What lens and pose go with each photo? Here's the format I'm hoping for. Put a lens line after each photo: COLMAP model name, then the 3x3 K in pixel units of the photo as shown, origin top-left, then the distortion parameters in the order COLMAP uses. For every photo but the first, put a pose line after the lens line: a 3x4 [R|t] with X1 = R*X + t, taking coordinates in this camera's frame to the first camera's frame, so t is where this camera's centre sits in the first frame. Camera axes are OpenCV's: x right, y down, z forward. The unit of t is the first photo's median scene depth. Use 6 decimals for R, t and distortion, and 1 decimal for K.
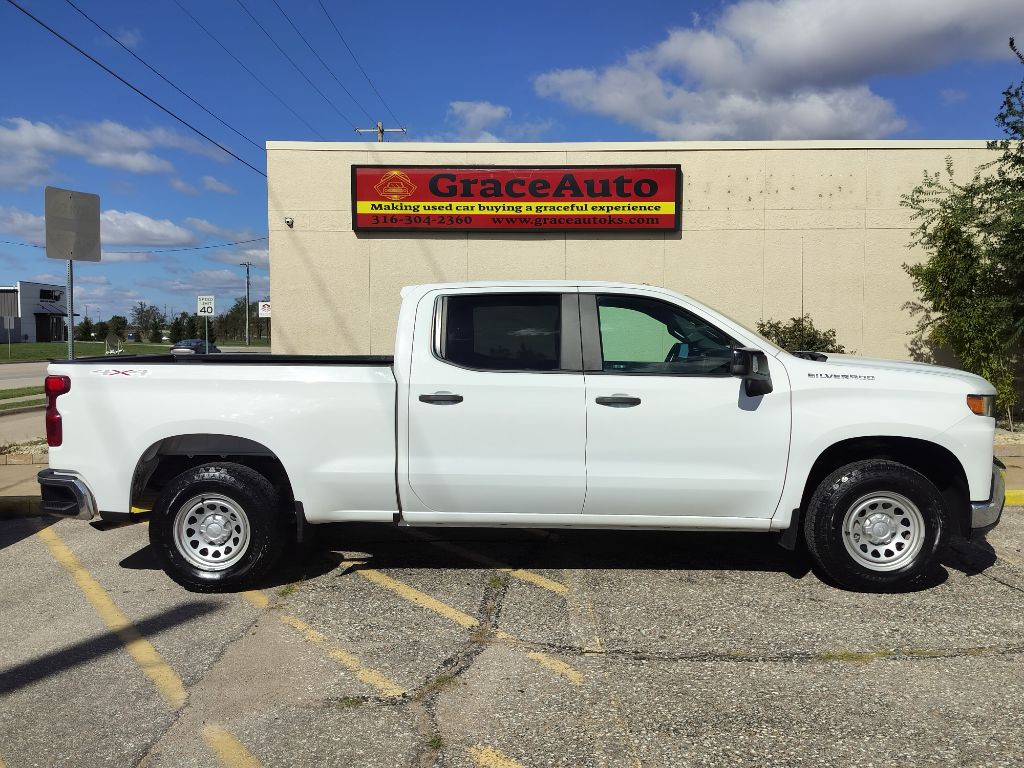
lens RADIAL K [[879.6, 0, 513.9], [0, 879.6, 388.9], [0, 0, 1]] dist [0.108248, -0.174668]
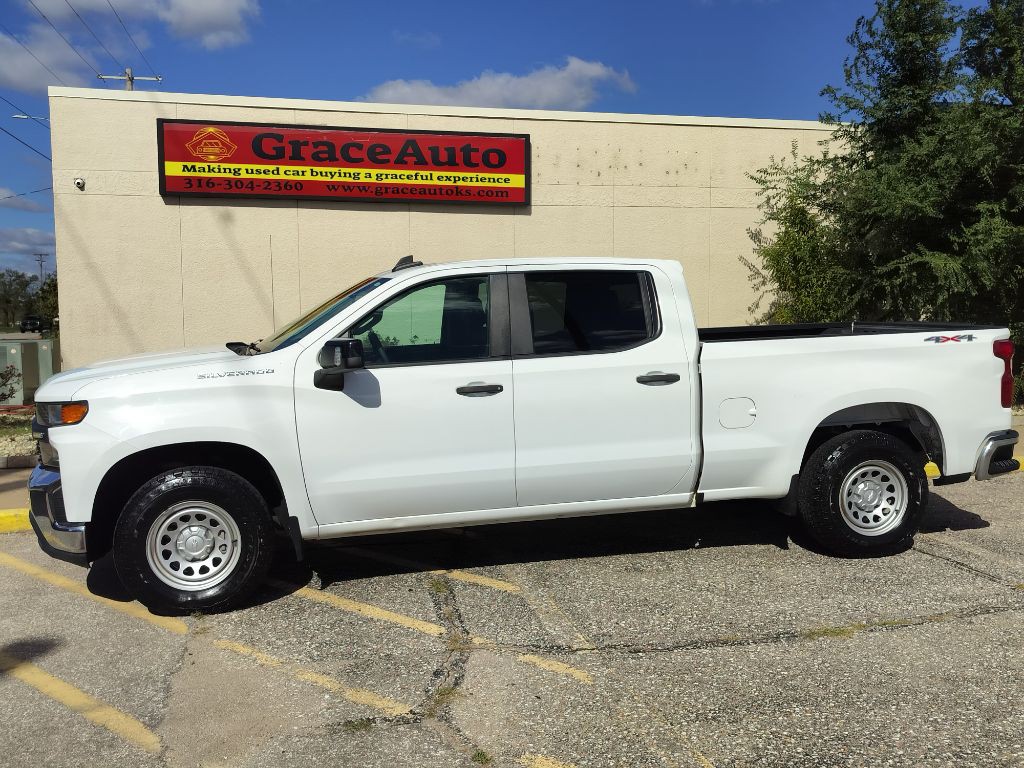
lens RADIAL K [[962.1, 0, 509.8], [0, 962.1, 384.0], [0, 0, 1]] dist [0.110549, -0.193336]
pose [[0.972646, -0.021417, 0.231305, -0.075654], [0.019406, 0.999752, 0.010966, 0.000031], [-0.231482, -0.006177, 0.972819, 0.004006]]
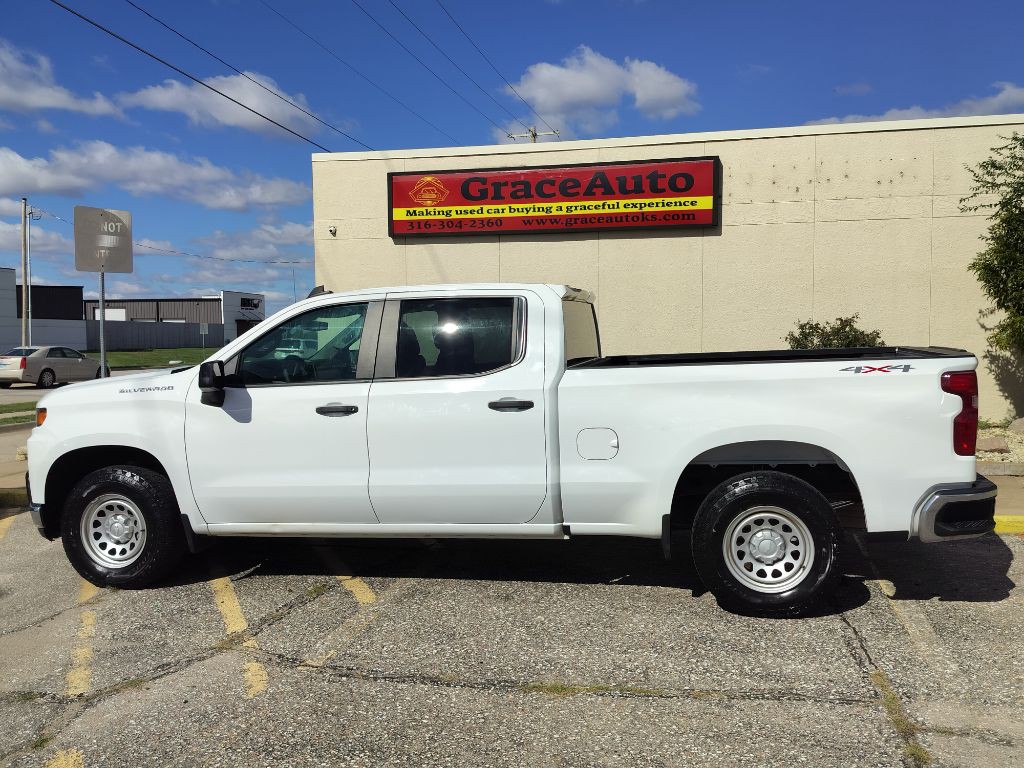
lens RADIAL K [[887.9, 0, 510.3], [0, 887.9, 386.7], [0, 0, 1]] dist [0.109846, -0.179595]
pose [[0.977045, 0.005696, -0.212956, 0.175231], [-0.006889, 0.999964, -0.004862, -0.002529], [0.212921, 0.006217, 0.977050, 0.026862]]
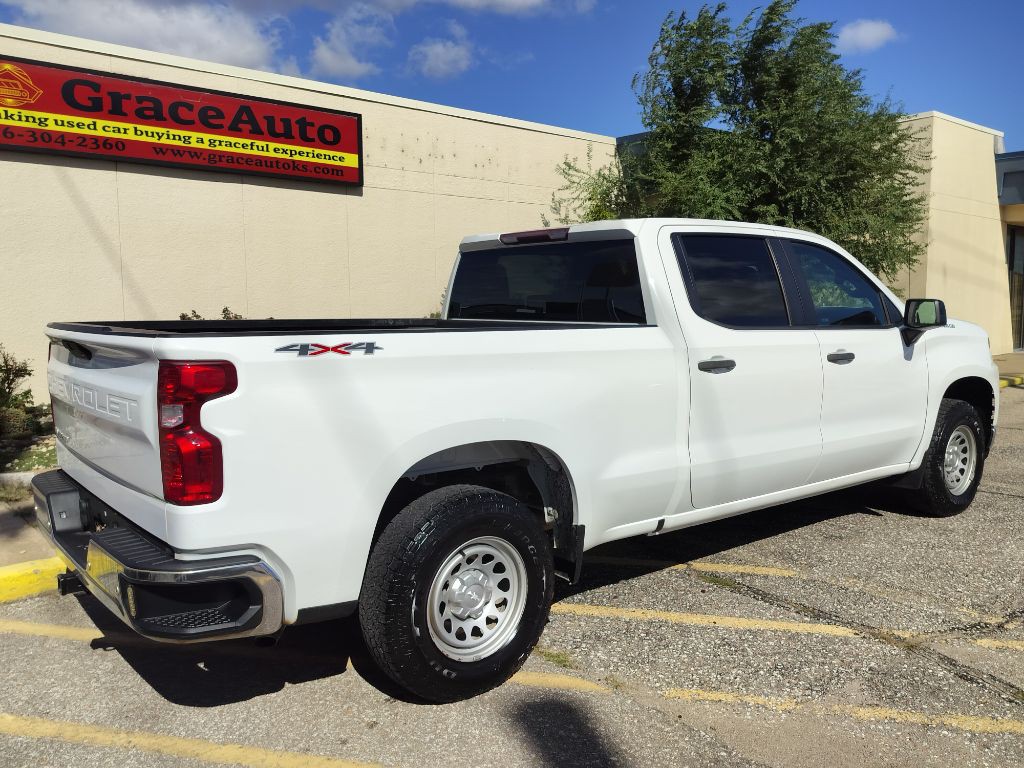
lens RADIAL K [[839.5, 0, 509.0], [0, 839.5, 384.2], [0, 0, 1]] dist [0.059378, -0.077887]
pose [[0.750829, -0.067109, 0.657079, -0.295508], [0.046116, 0.997724, 0.049205, -0.007127], [-0.658885, -0.006643, 0.752214, 0.229519]]
